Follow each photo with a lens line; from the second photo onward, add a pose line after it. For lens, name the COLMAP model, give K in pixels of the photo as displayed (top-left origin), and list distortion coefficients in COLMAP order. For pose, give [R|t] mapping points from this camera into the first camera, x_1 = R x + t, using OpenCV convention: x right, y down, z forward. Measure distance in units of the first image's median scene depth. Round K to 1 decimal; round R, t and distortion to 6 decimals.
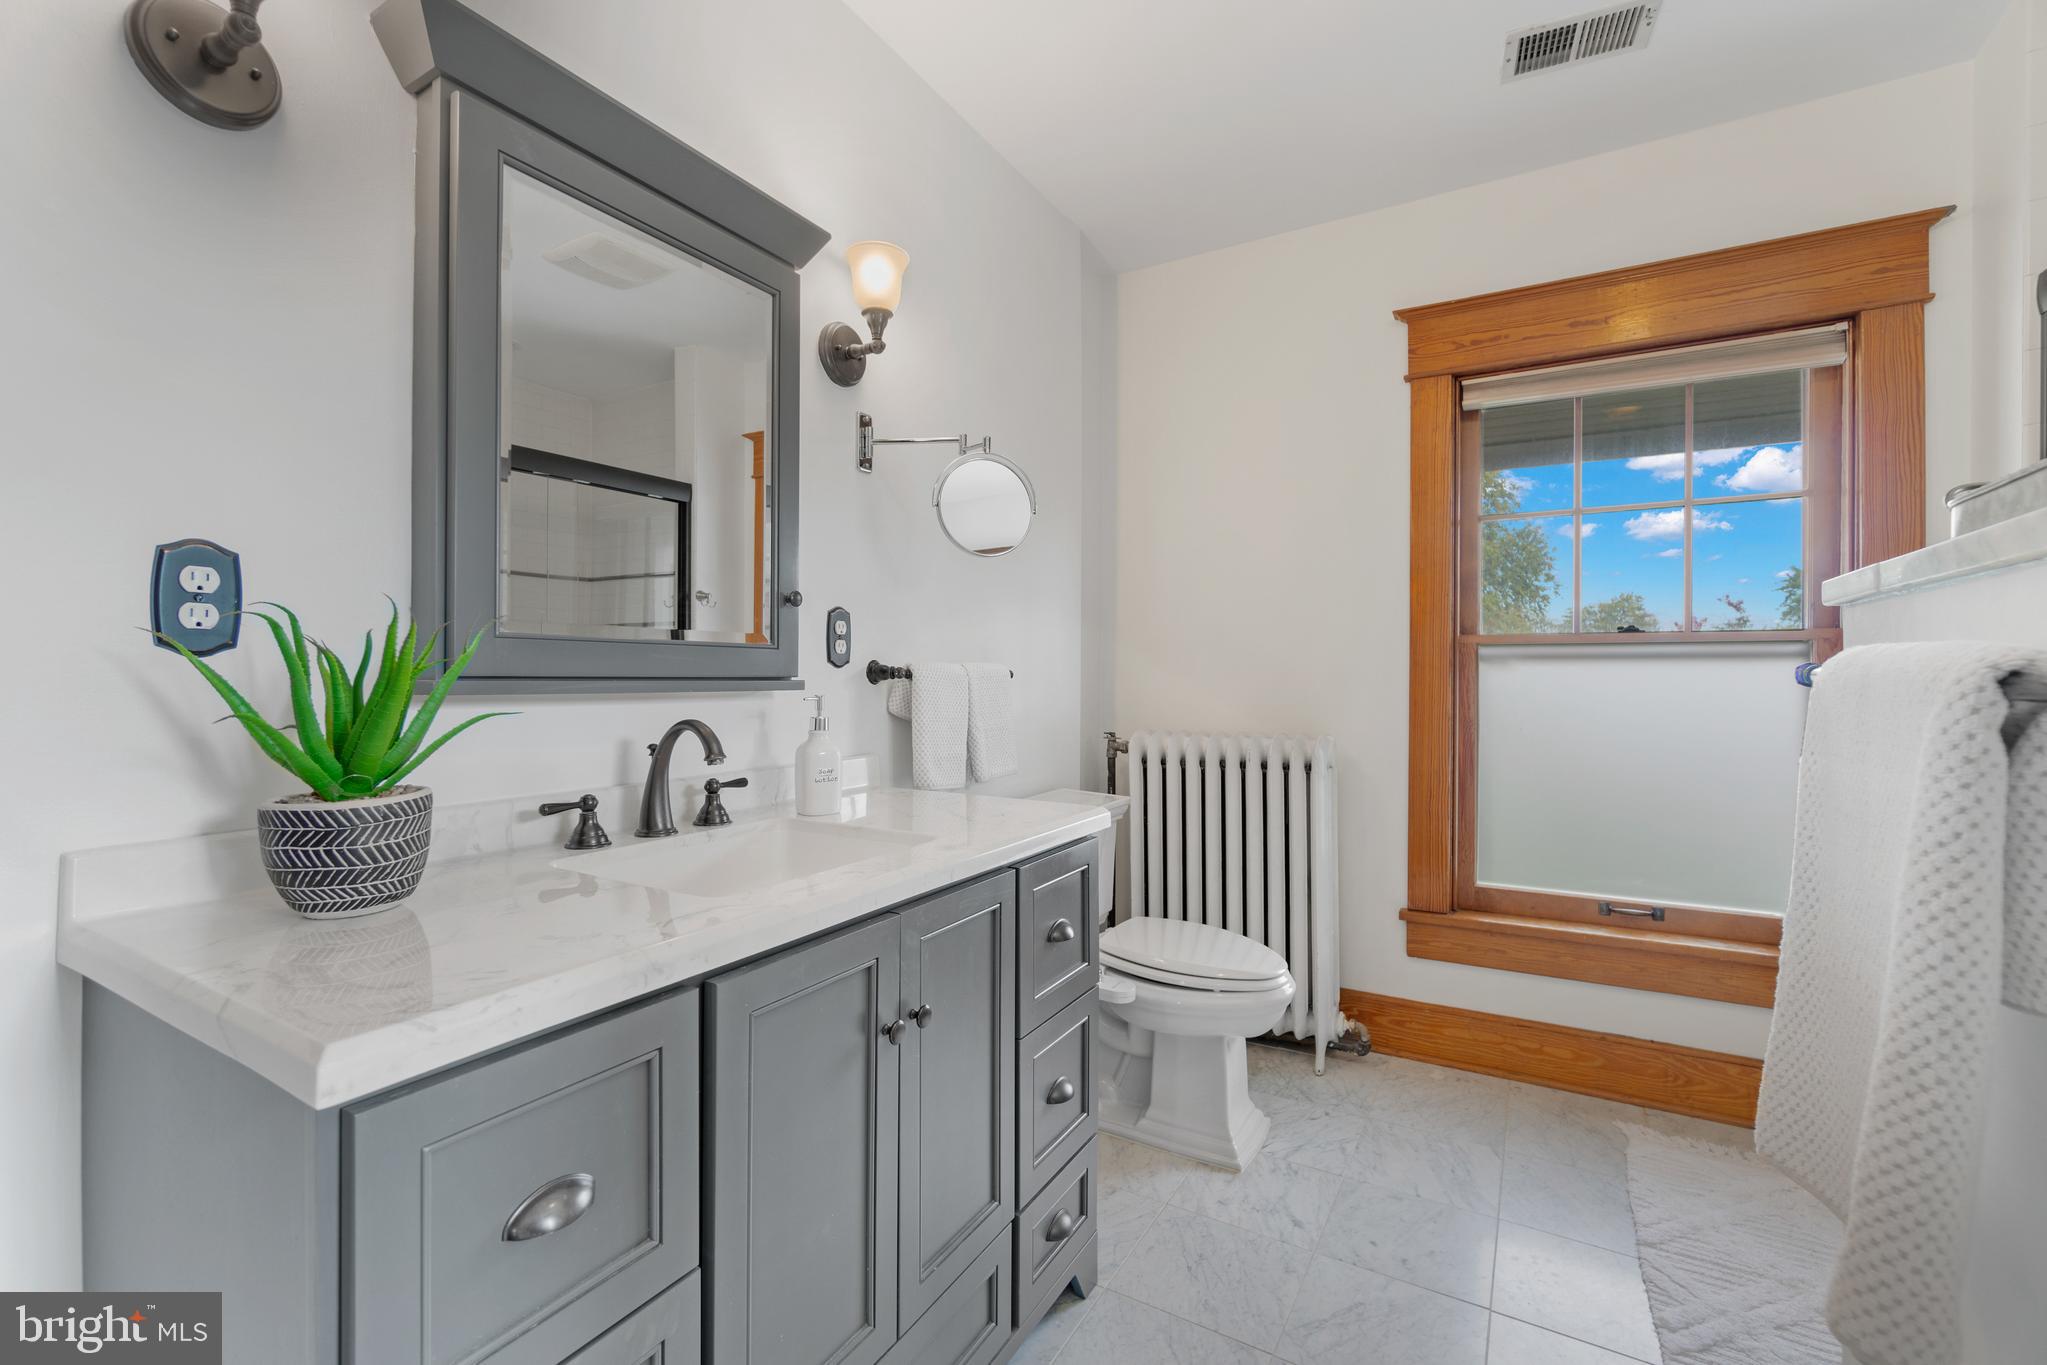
lens RADIAL K [[888.9, 0, 1018.7], [0, 888.9, 679.6], [0, 0, 1]] dist [-0.000842, 0.000348]
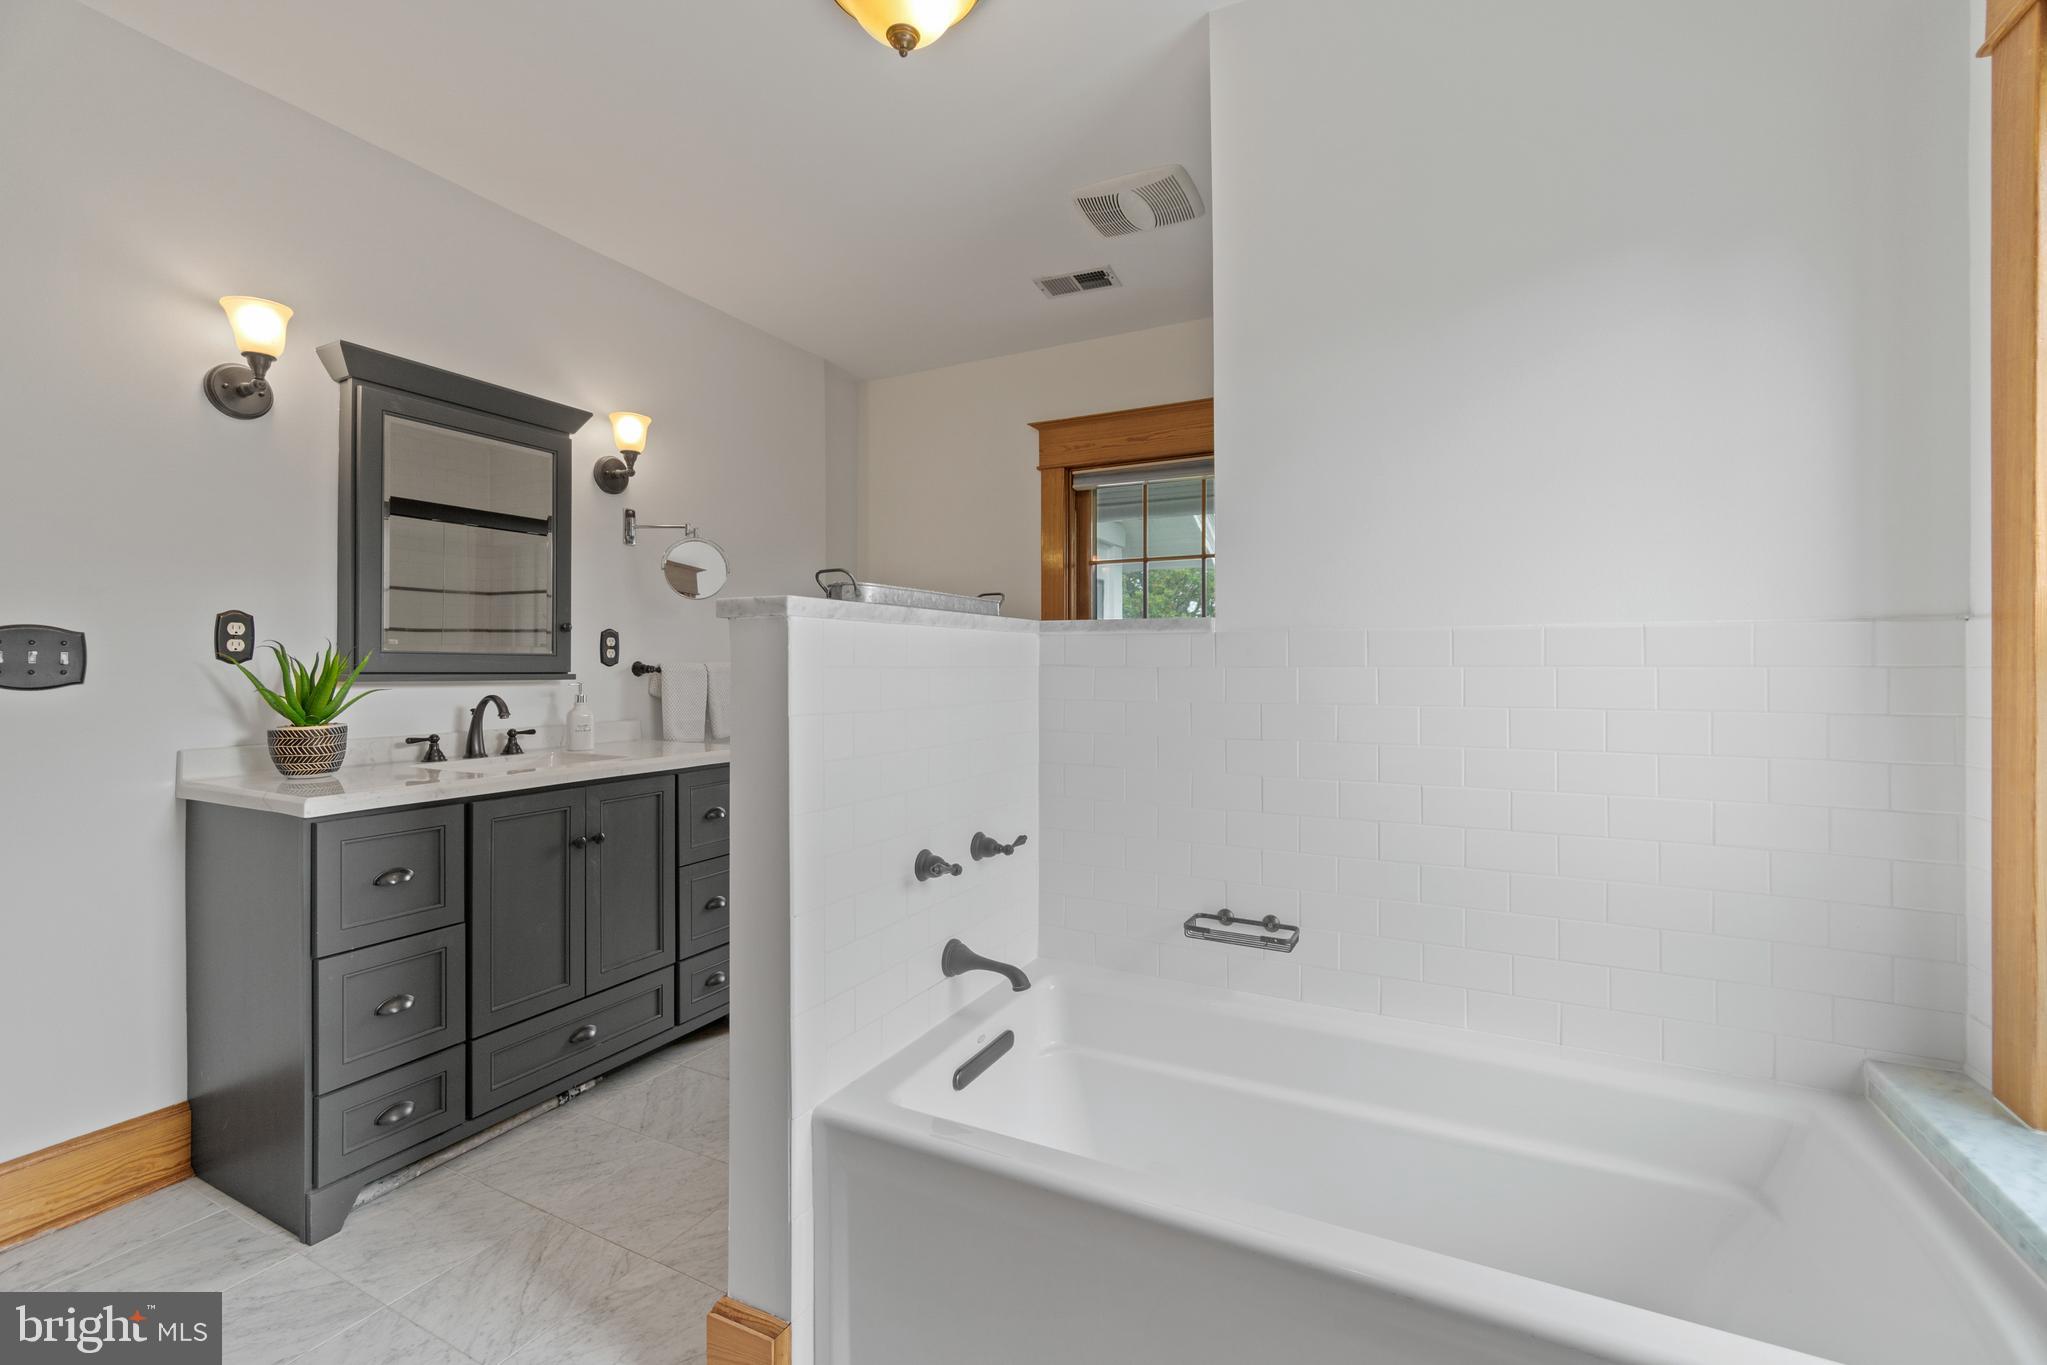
lens RADIAL K [[887.8, 0, 1020.2], [0, 887.8, 670.7], [0, 0, 1]] dist [0.002164, 0.000612]
pose [[0.998536, -0.002647, 0.054027, 0.639871], [0.002761, 0.999994, -0.002036, 0.000393], [-0.054022, 0.002182, 0.998537, -0.930808]]
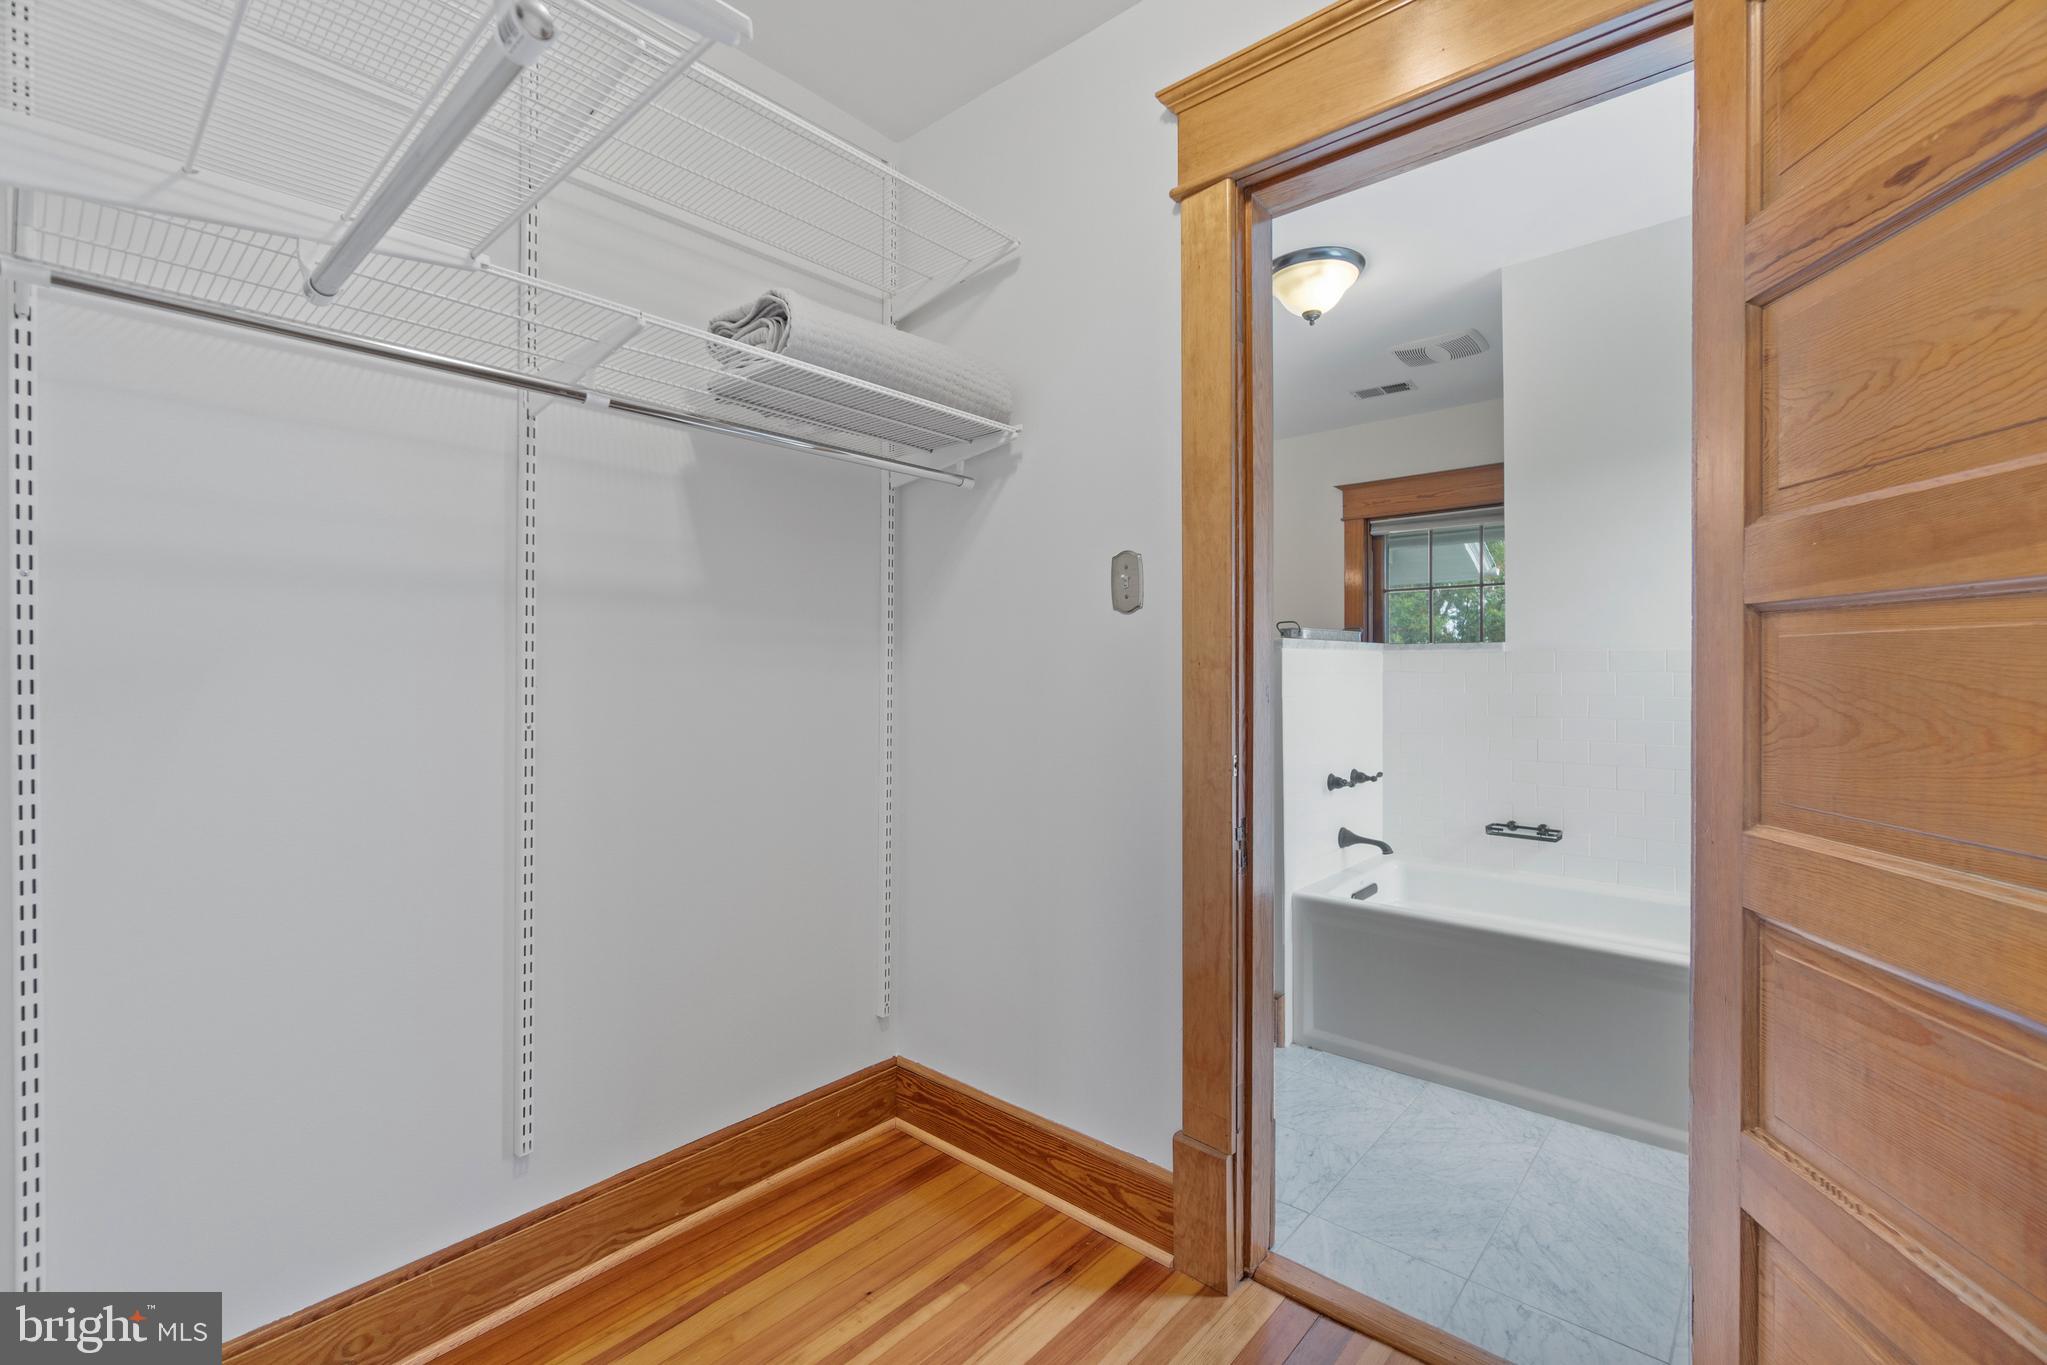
lens RADIAL K [[888.9, 0, 1018.7], [0, 888.9, 679.6], [0, 0, 1]] dist [-0.000842, 0.000348]
pose [[0.981083, -0.003255, -0.193560, 0.237626], [0.004051, 0.999985, 0.003718, -0.002299], [0.193545, -0.004432, 0.981081, -2.030702]]
